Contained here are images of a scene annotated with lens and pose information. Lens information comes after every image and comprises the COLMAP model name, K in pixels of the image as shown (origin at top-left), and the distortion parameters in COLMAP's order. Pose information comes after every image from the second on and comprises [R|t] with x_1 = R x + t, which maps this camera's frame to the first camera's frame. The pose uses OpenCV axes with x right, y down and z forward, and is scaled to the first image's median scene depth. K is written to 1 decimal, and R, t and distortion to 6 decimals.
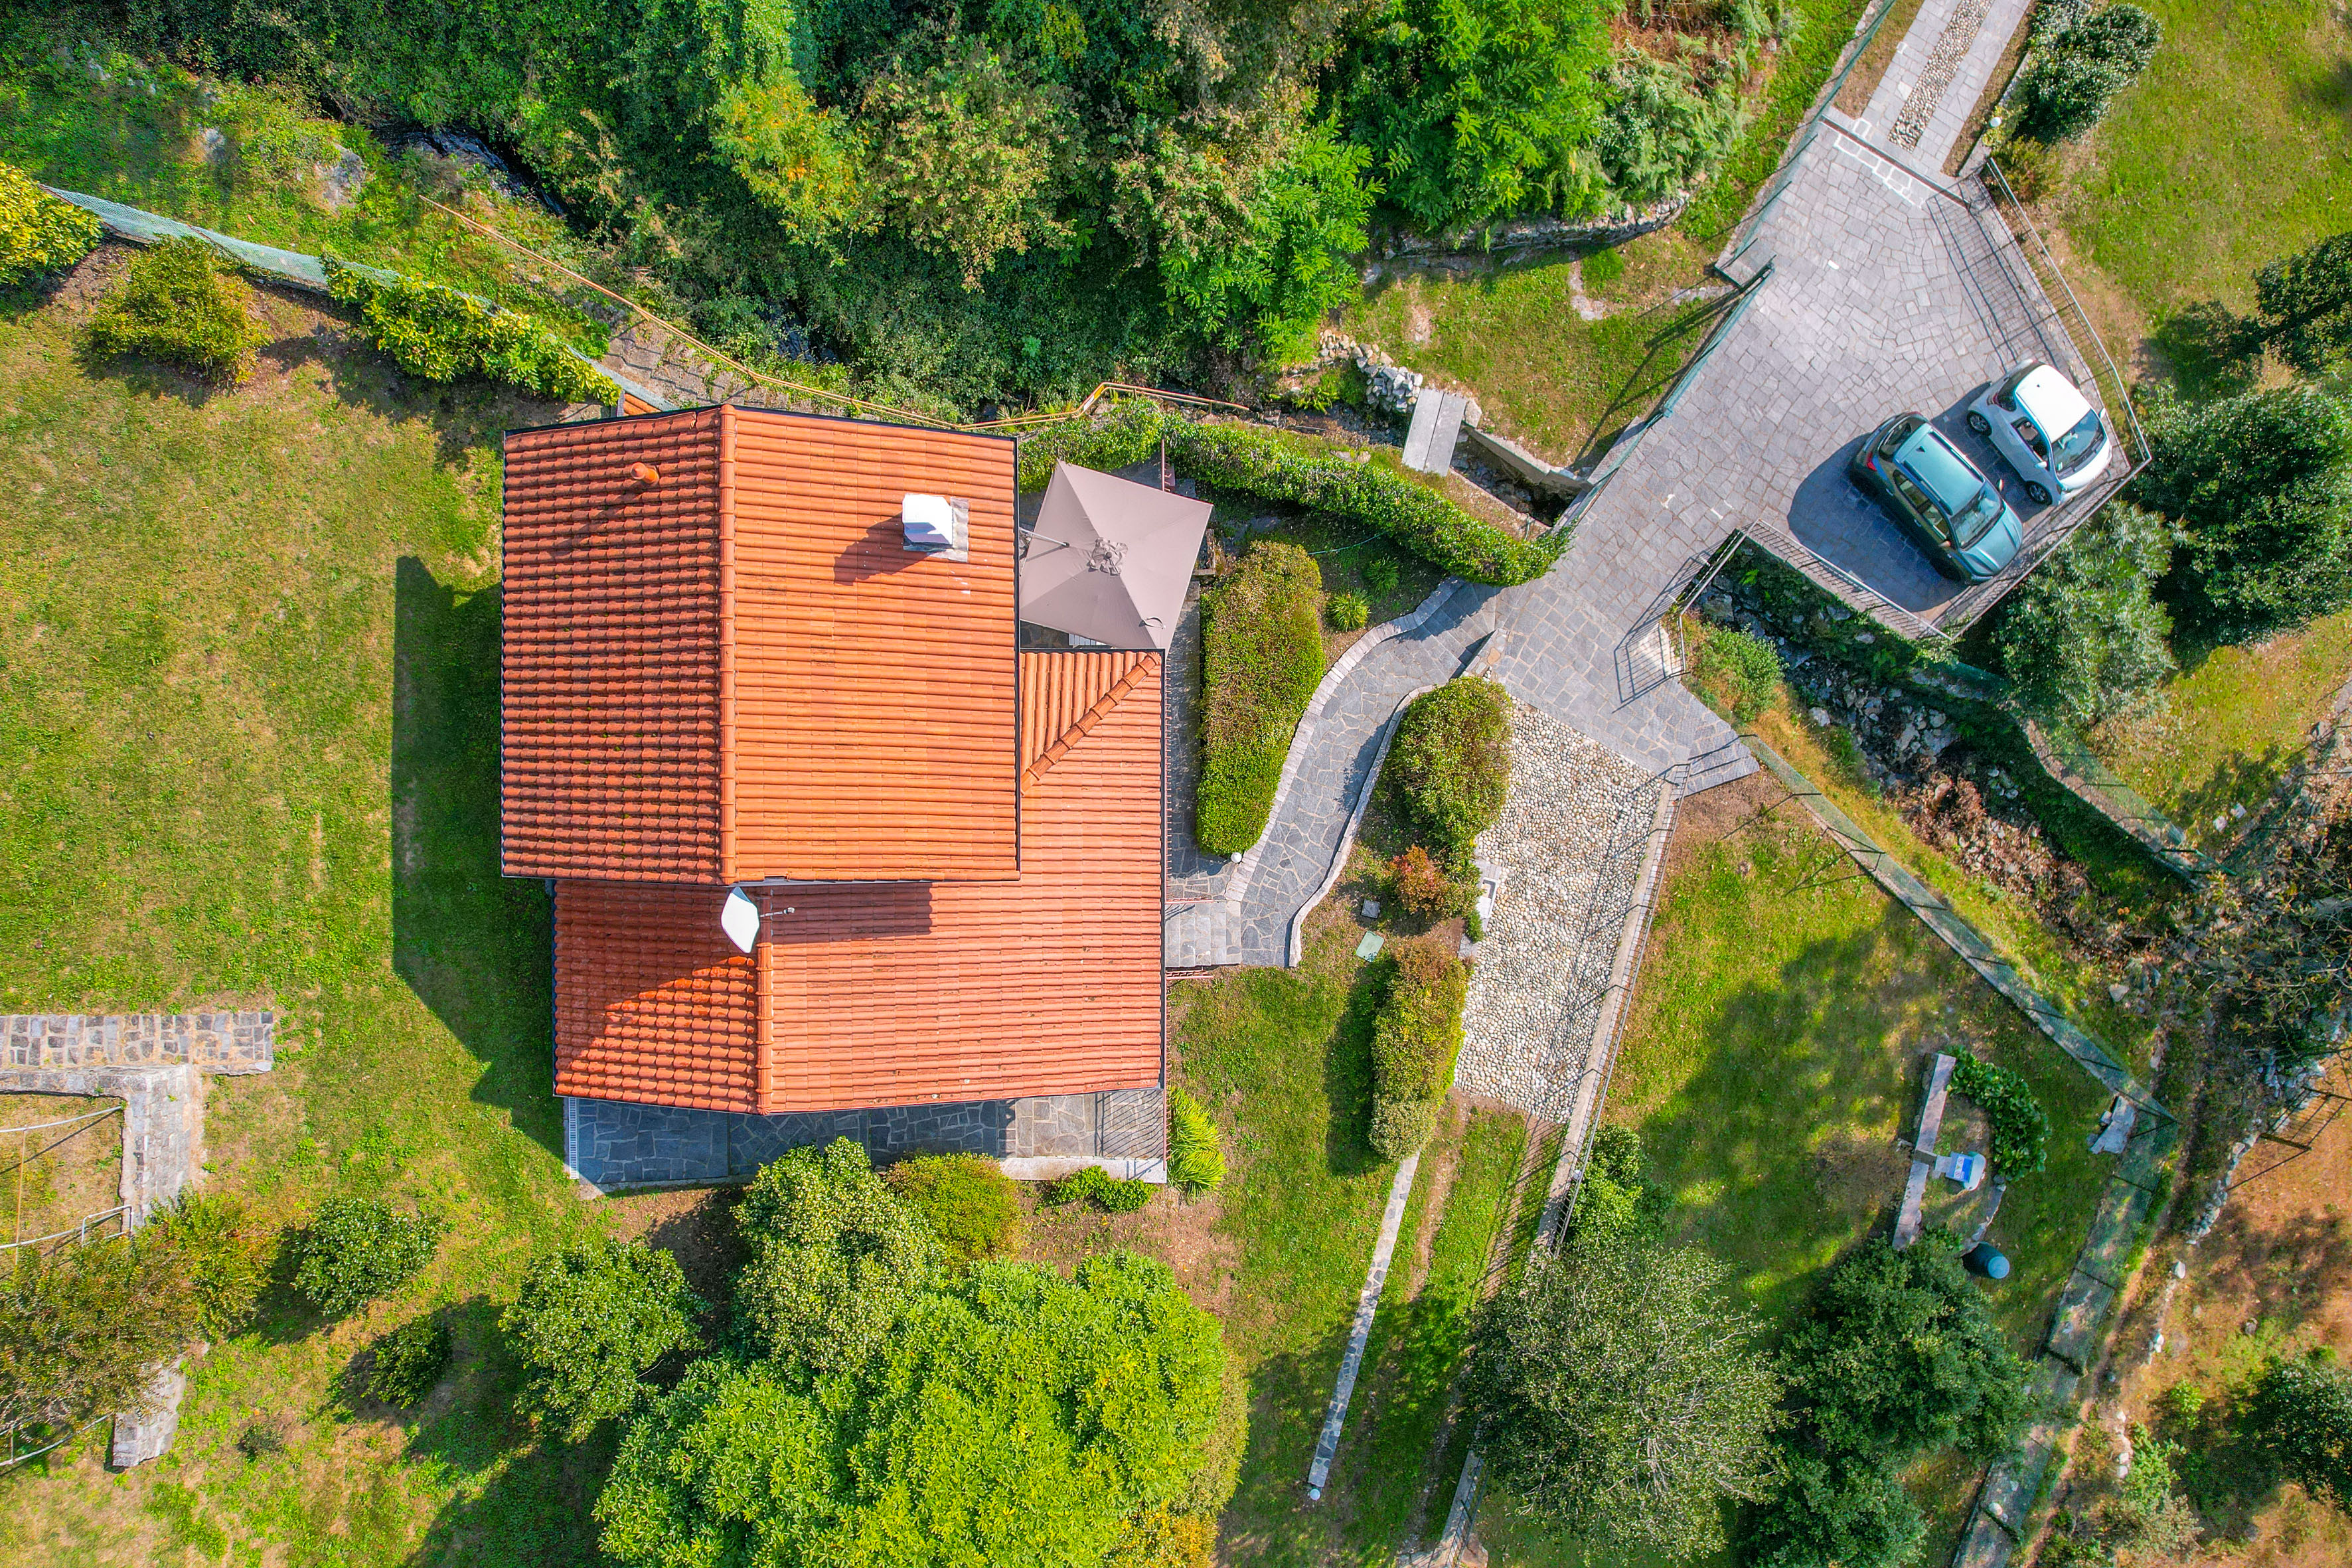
lens RADIAL K [[1503.3, 0, 1173.1], [0, 1503.3, 797.7], [0, 0, 1]] dist [-0.072645, 0.061016]
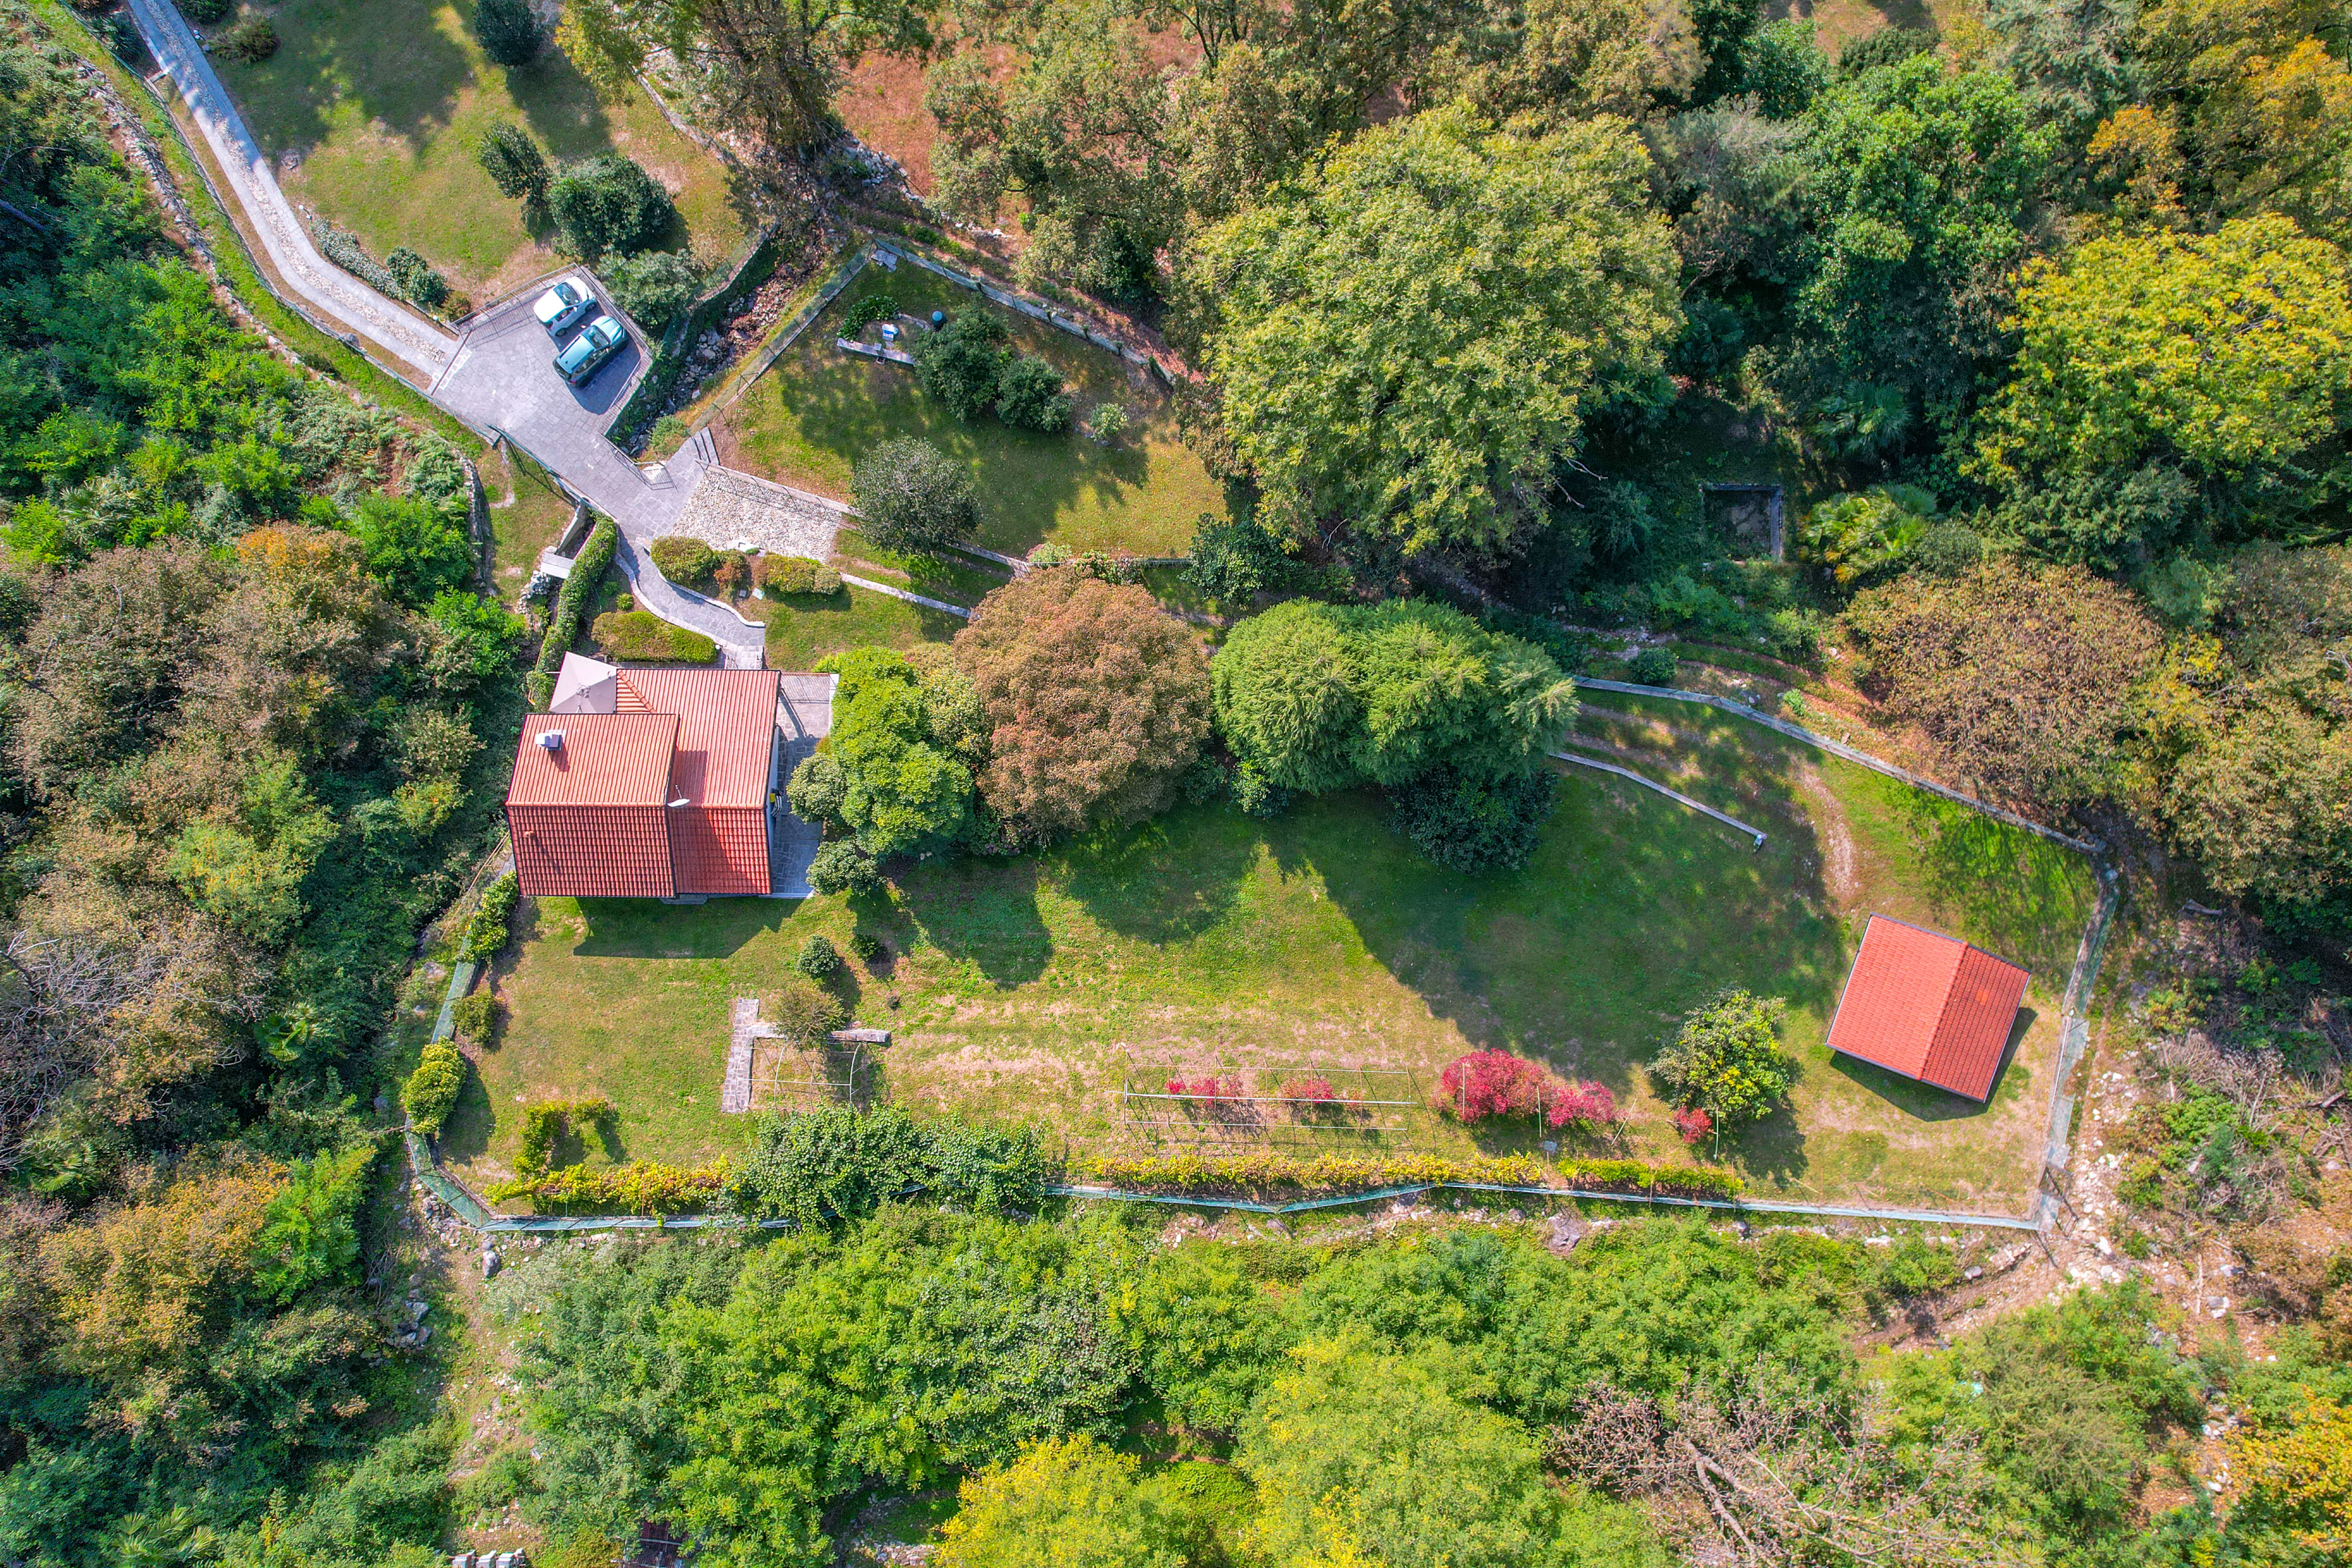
lens RADIAL K [[1503.3, 0, 1173.1], [0, 1503.3, 797.7], [0, 0, 1]] dist [-0.072645, 0.061016]
pose [[0.009440, -0.999884, 0.011955, -0.216588], [0.999939, 0.009370, -0.005928, 0.764379], [0.005815, 0.012010, 0.999911, -1.378486]]
